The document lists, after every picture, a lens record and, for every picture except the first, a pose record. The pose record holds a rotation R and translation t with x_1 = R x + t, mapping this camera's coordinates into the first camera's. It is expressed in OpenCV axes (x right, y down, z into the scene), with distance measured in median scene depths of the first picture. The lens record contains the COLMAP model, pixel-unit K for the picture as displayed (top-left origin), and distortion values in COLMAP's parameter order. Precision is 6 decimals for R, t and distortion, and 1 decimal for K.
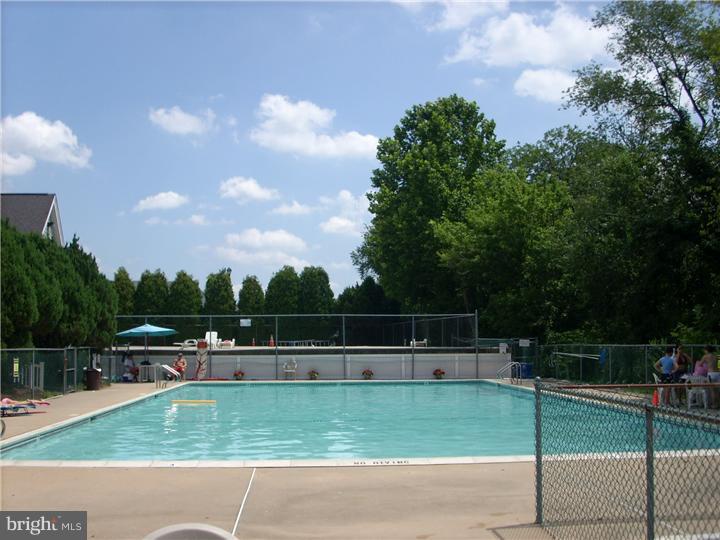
lens RADIAL K [[818.9, 0, 360.0], [0, 818.9, 270.0], [0, 0, 1]] dist [-0.110071, 0.001258]
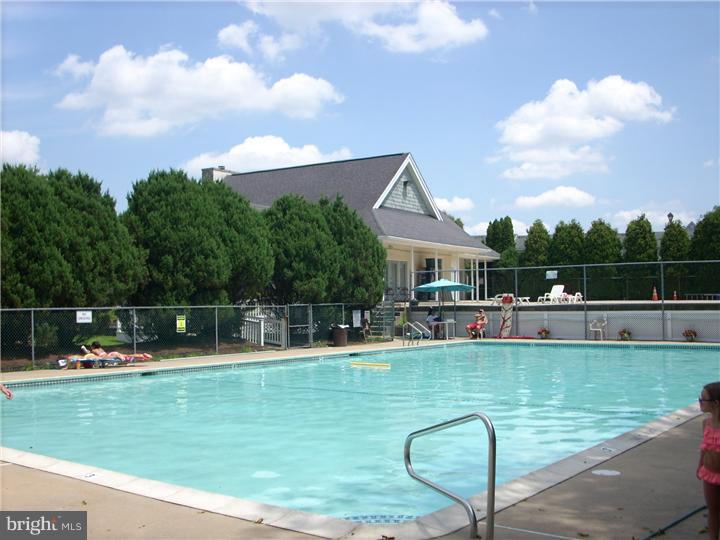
lens RADIAL K [[799.8, 0, 357.9], [0, 799.8, 285.5], [0, 0, 1]] dist [-0.147519, 0.036004]
pose [[0.751361, -0.014562, -0.659731, 0.267895], [0.064959, 0.996533, 0.051984, 0.017941], [0.656687, -0.081914, 0.749702, 0.216835]]
